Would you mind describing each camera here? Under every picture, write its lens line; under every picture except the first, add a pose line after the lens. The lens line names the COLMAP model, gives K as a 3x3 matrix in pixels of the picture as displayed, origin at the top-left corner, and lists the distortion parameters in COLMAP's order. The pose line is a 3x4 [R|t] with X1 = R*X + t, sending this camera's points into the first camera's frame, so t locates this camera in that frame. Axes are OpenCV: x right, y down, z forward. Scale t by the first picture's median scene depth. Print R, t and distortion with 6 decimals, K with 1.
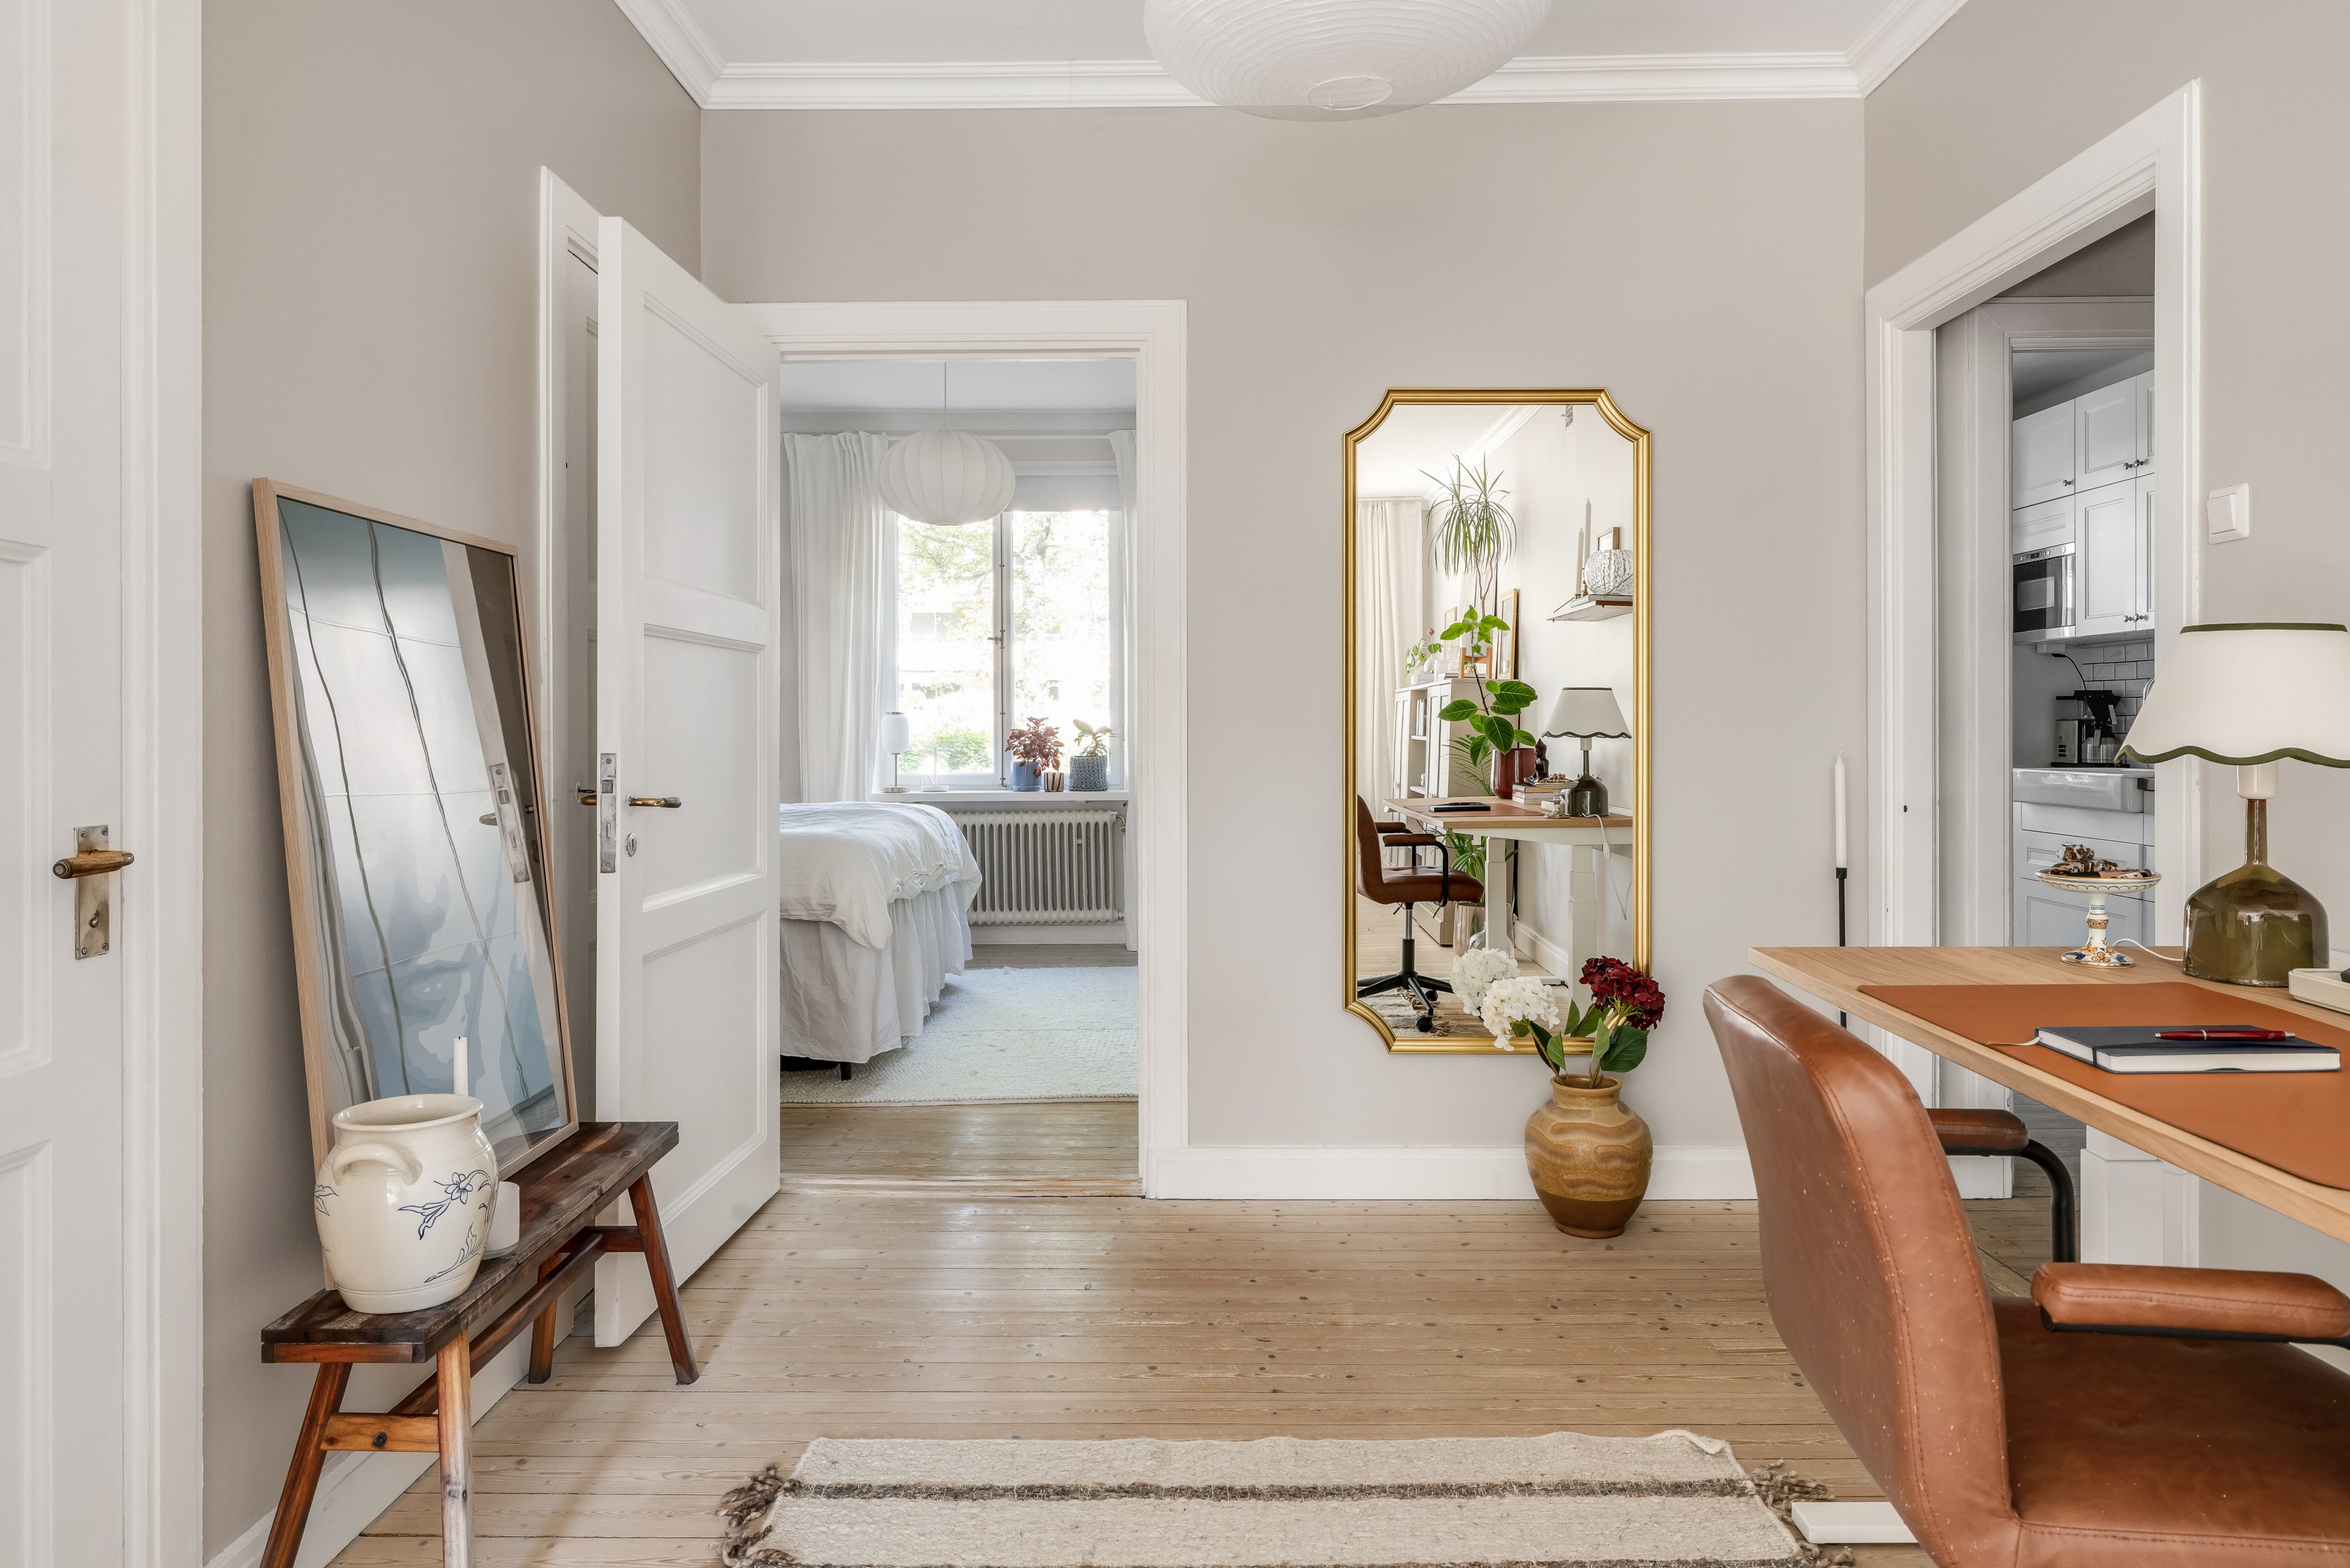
lens RADIAL K [[1453.4, 0, 1214.0], [0, 1453.4, 732.1], [0, 0, 1]] dist [-0.007563, -0.001010]
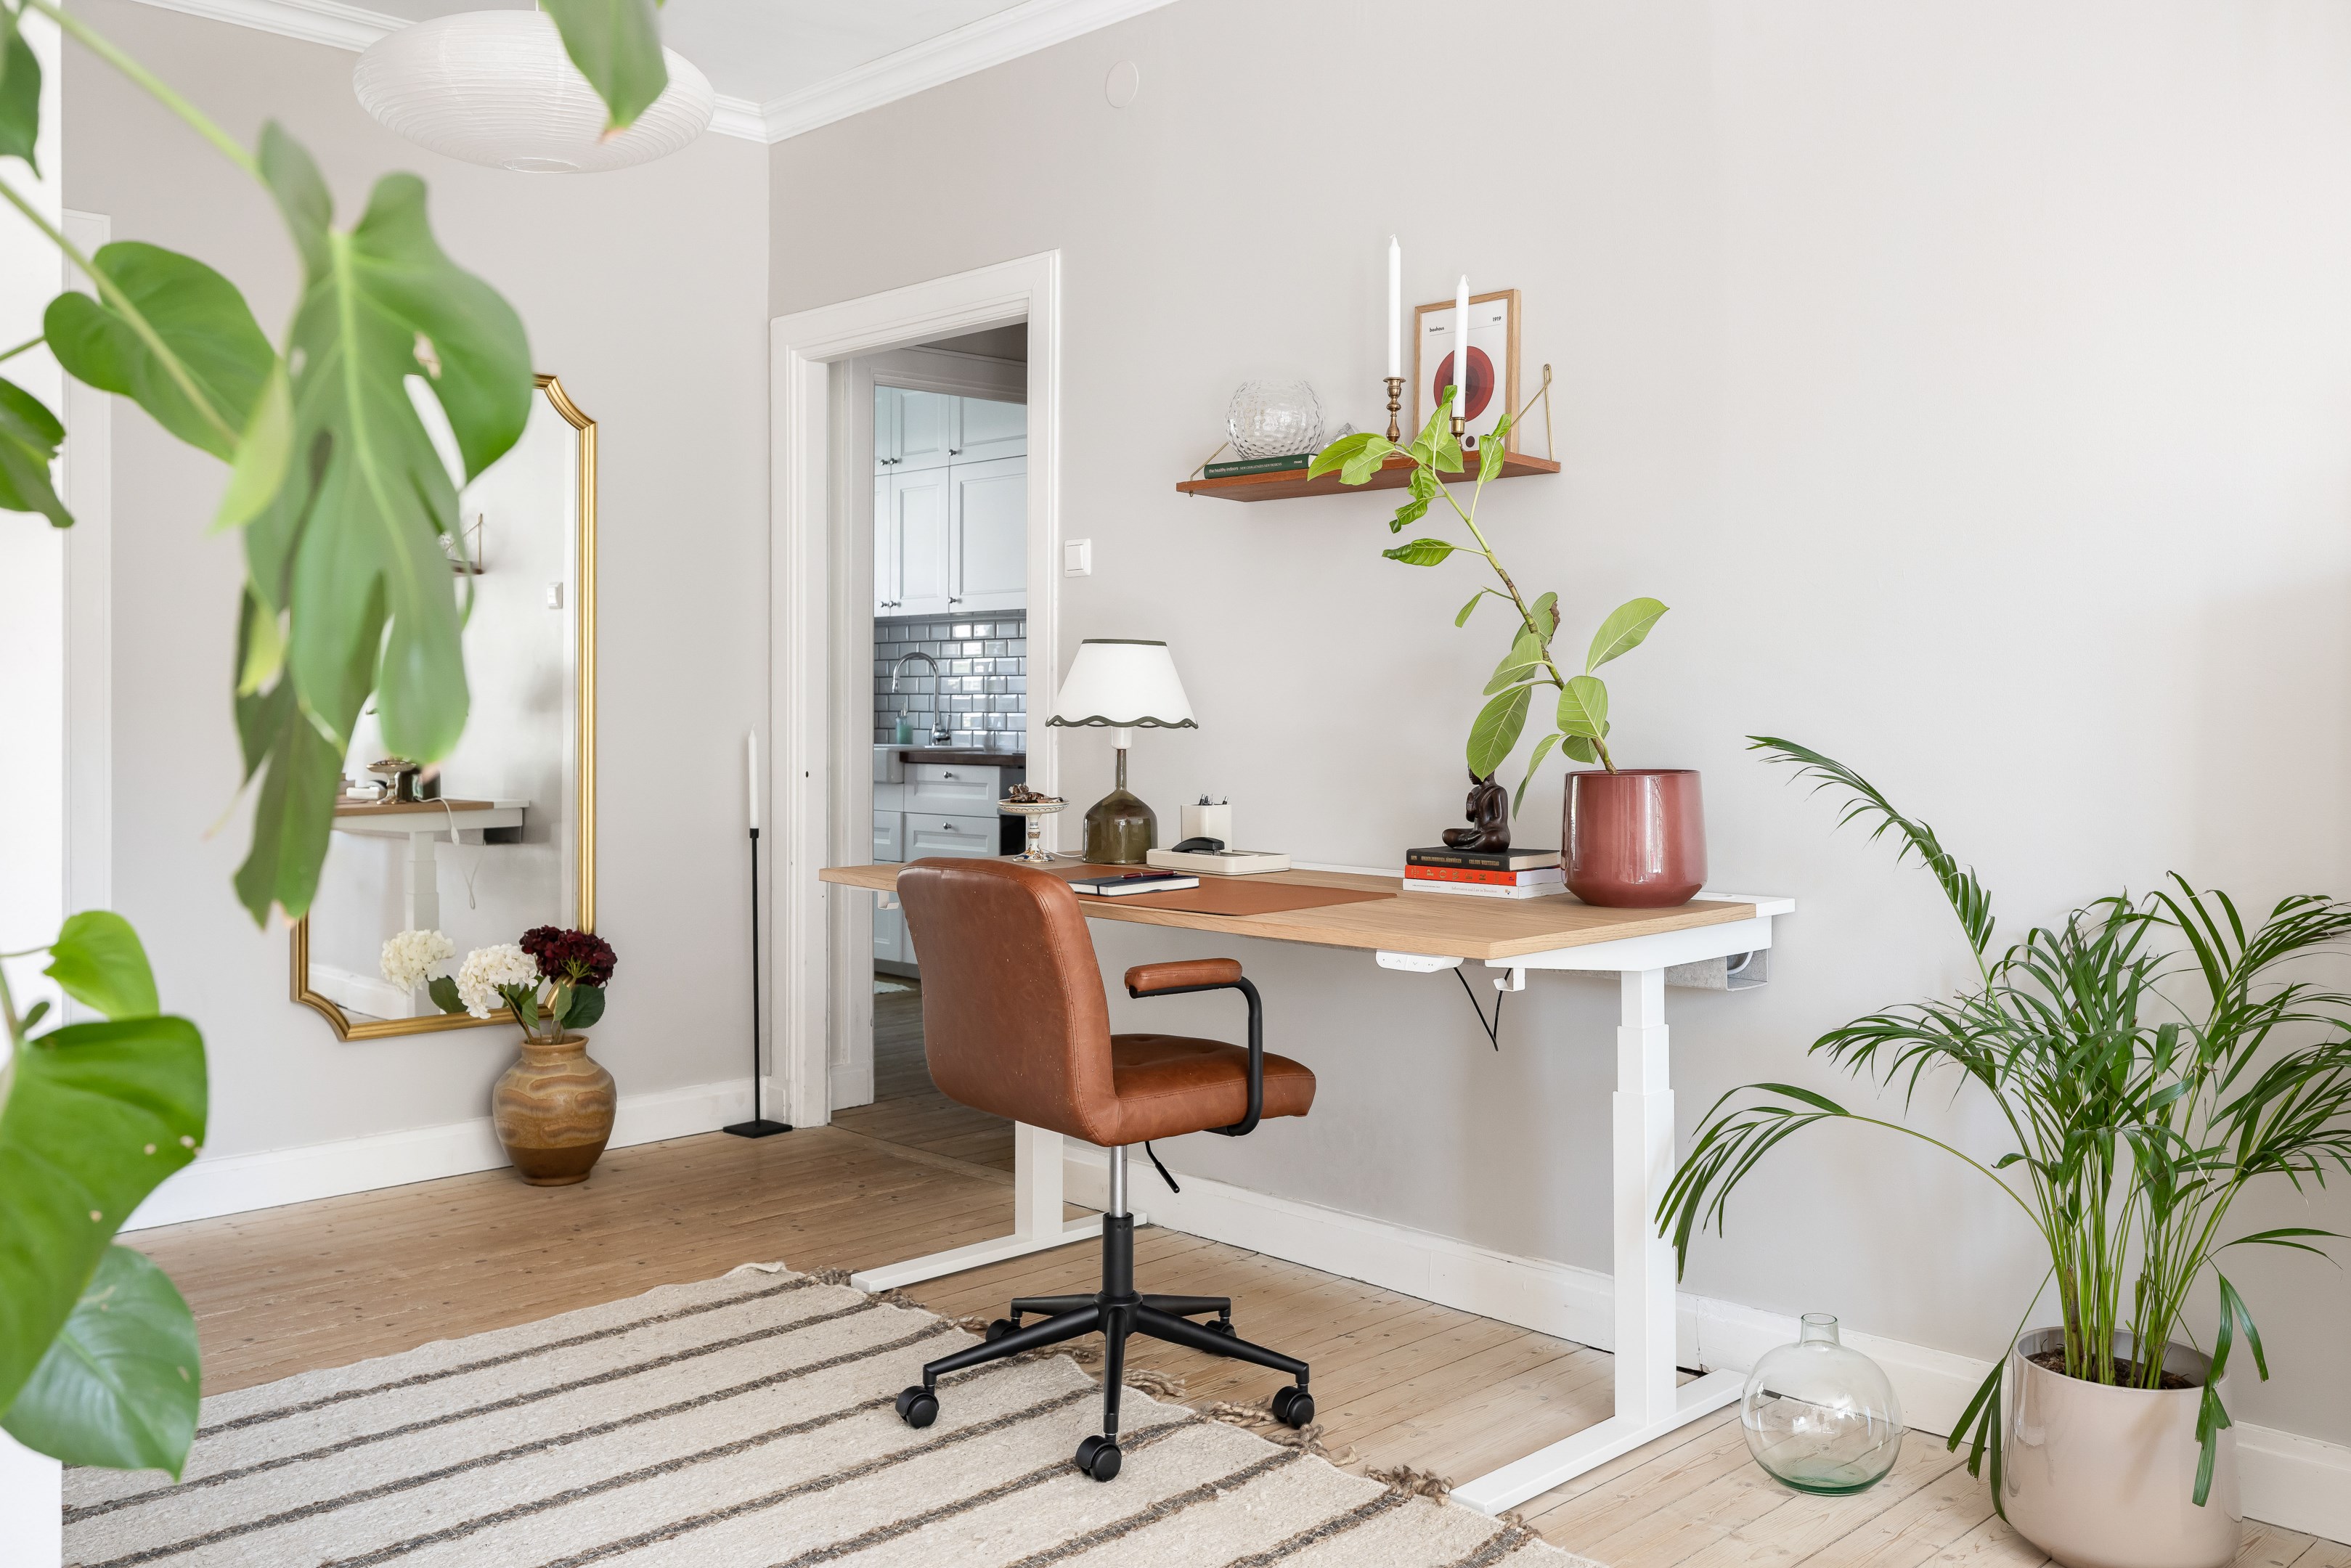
lens RADIAL K [[1917.5, 0, 1182.0], [0, 1917.5, 767.5], [0, 0, 1]] dist [-0.015076, -0.011191]
pose [[0.706611, -0.019246, 0.707341, -0.517089], [-0.001232, 0.999595, 0.028428, 0.004266], [-0.707601, -0.020959, 0.706301, -0.383900]]
